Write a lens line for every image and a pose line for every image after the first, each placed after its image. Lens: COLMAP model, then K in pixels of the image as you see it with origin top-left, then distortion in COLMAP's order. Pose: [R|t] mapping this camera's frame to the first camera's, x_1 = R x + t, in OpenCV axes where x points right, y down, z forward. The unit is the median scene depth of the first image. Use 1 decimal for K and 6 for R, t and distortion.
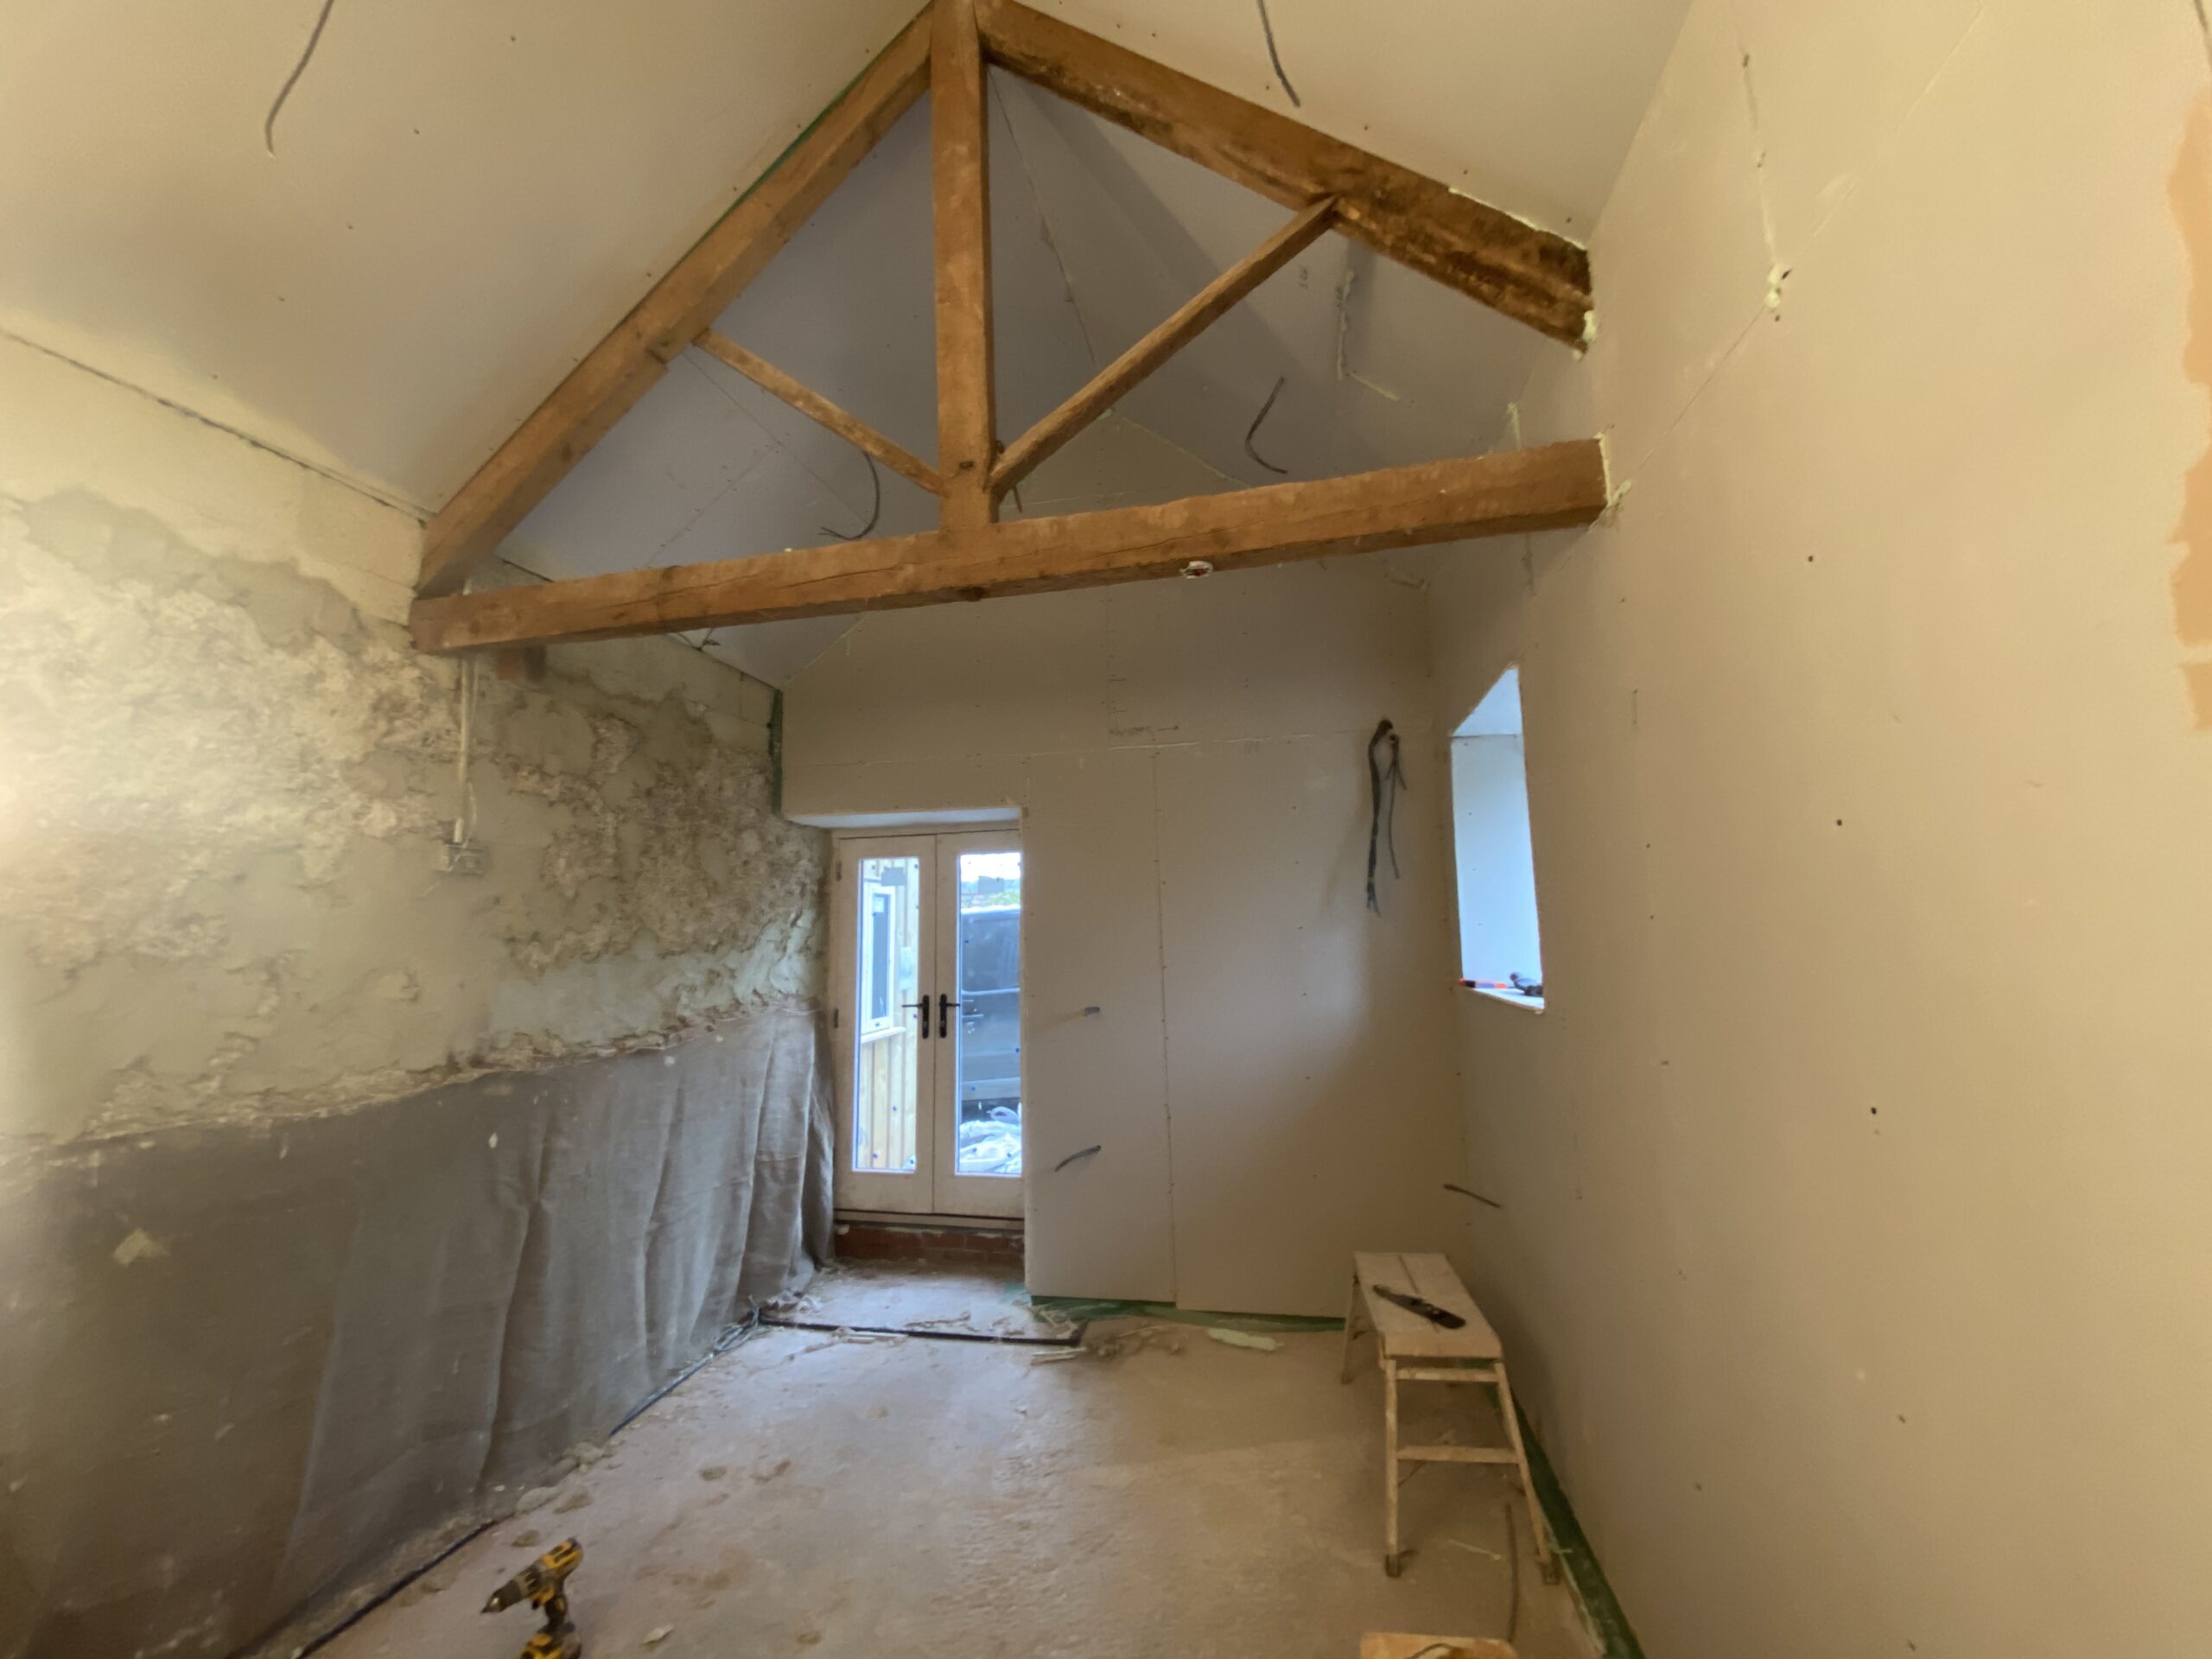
lens RADIAL K [[893.0, 0, 1098.3], [0, 893.0, 827.1], [0, 0, 1]] dist [-0.015643, -0.006501]
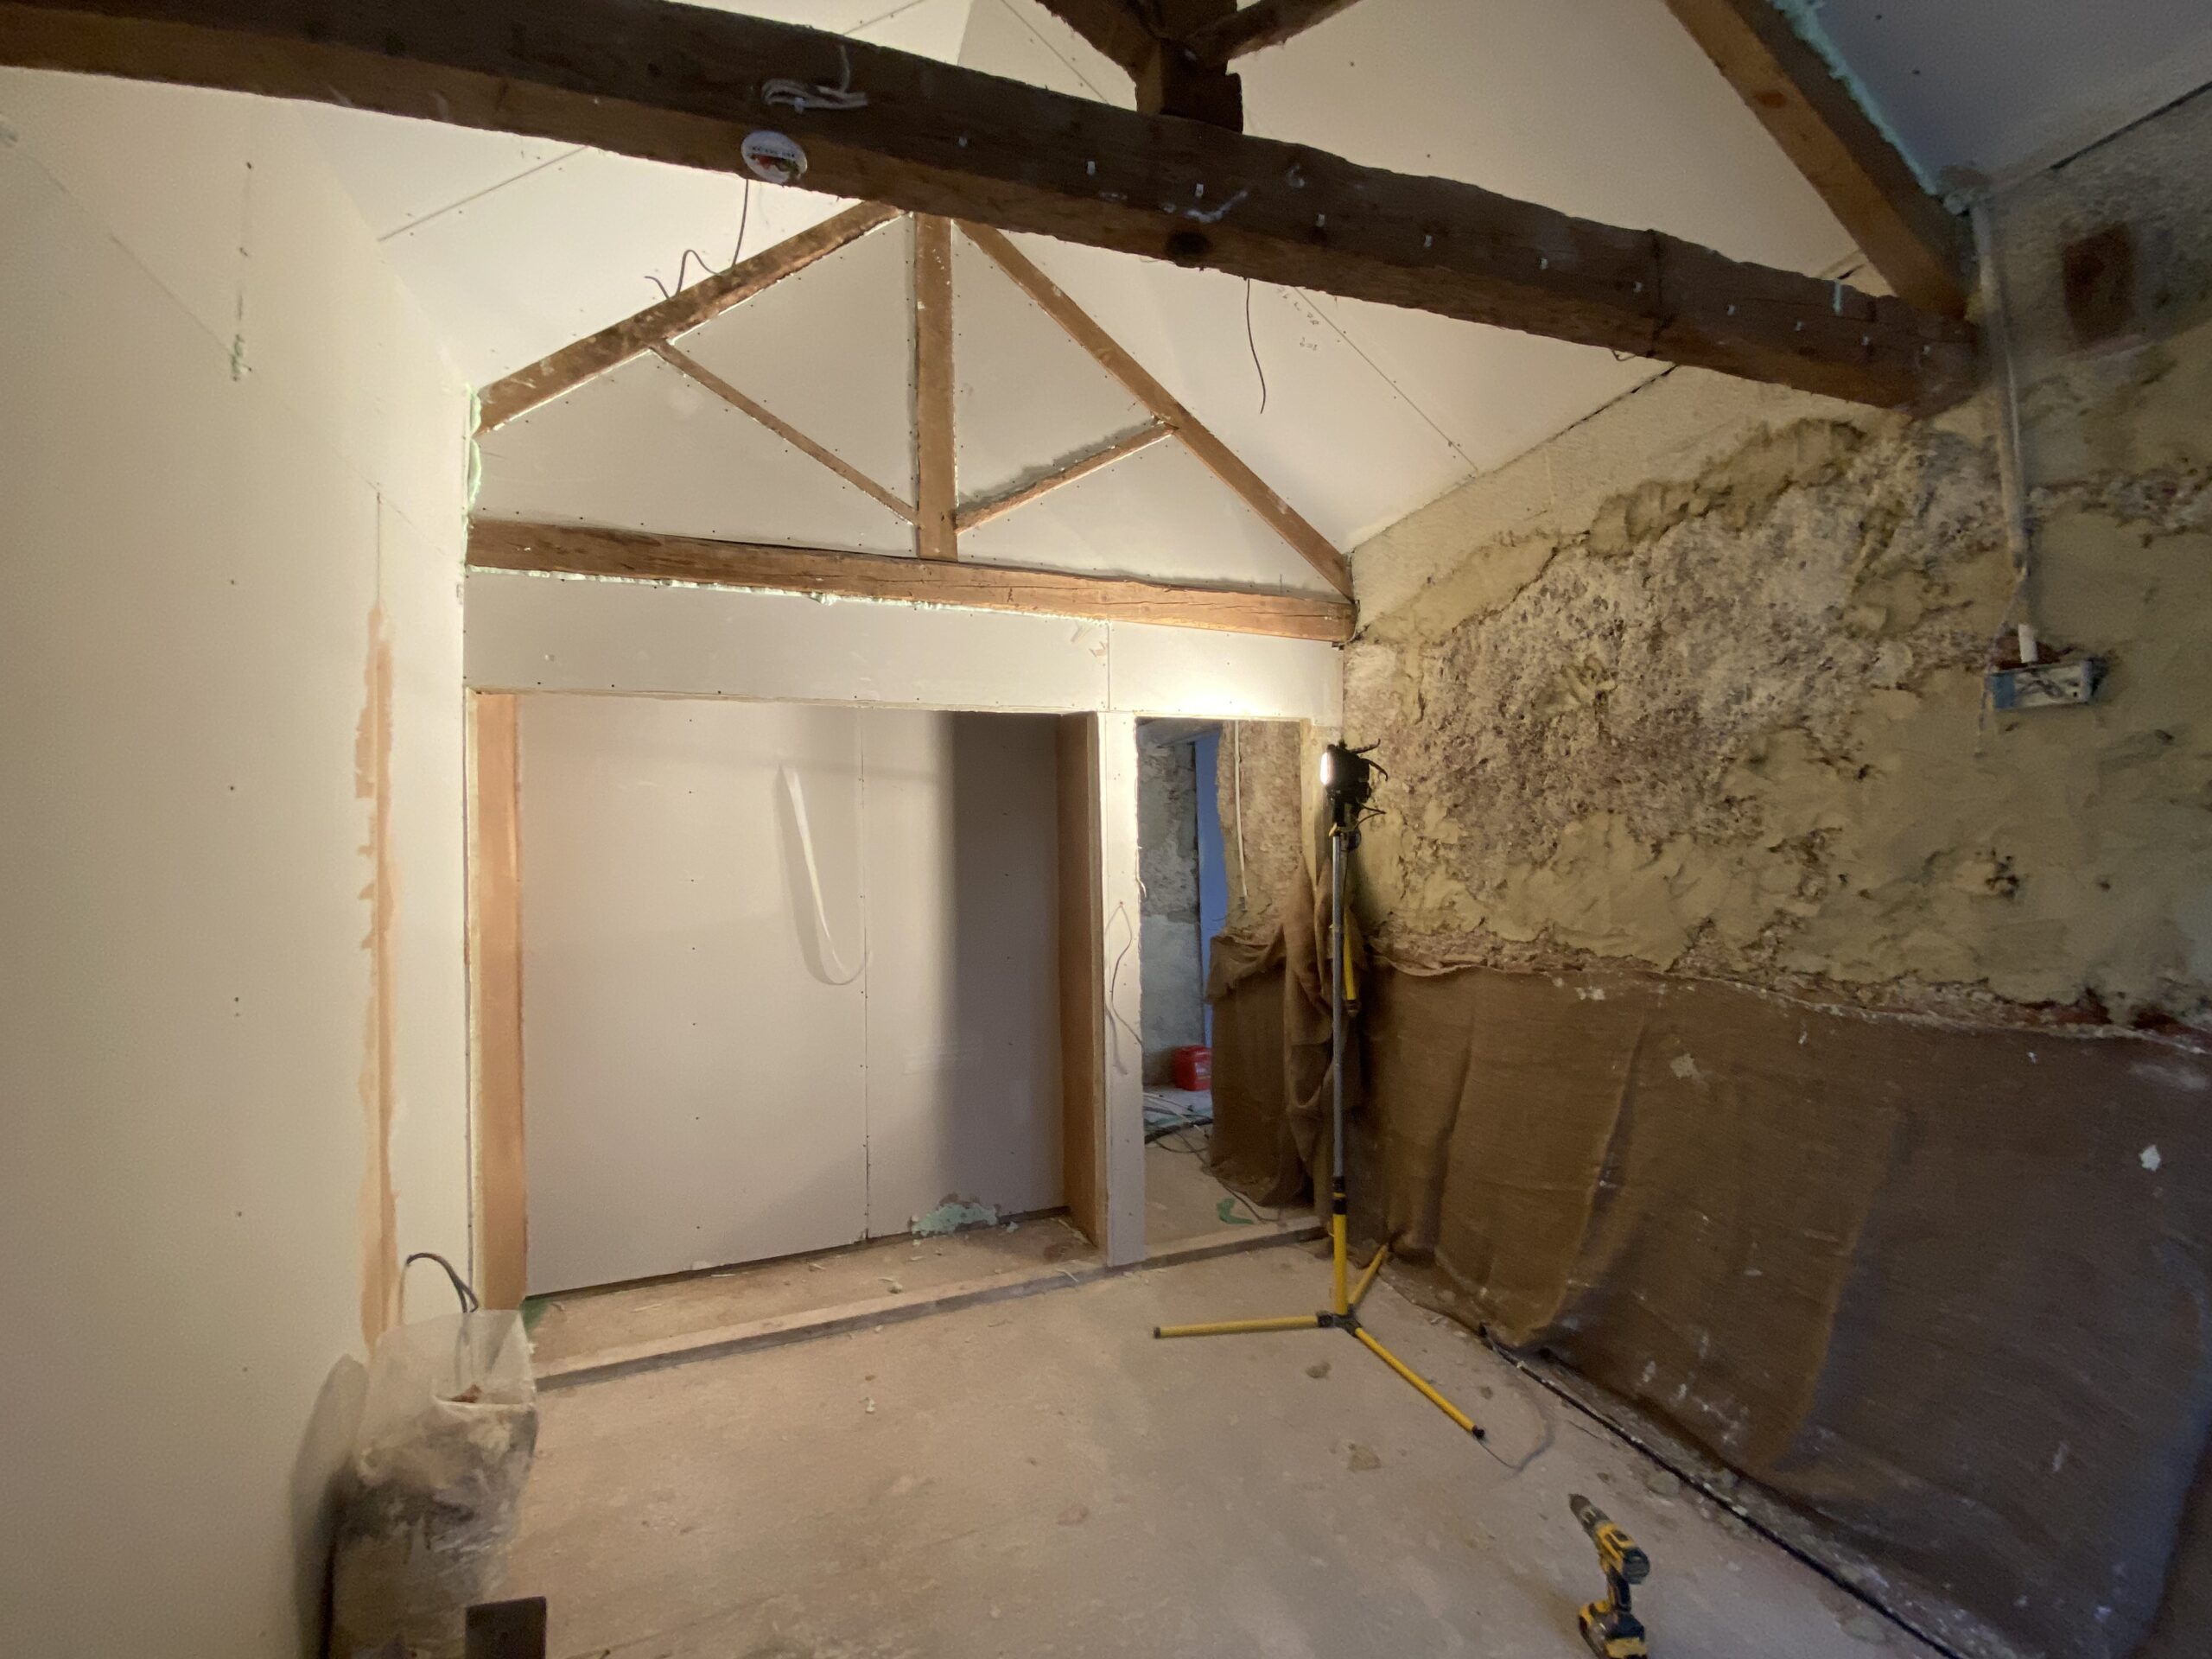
lens RADIAL K [[893.0, 0, 1095.2], [0, 893.0, 820.2], [0, 0, 1]] dist [-0.015643, -0.006501]
pose [[-0.851660, 0.023349, -0.523575, 0.214945], [0.099612, 0.988008, -0.117971, 0.159522], [0.514541, -0.152625, -0.843773, 1.349464]]
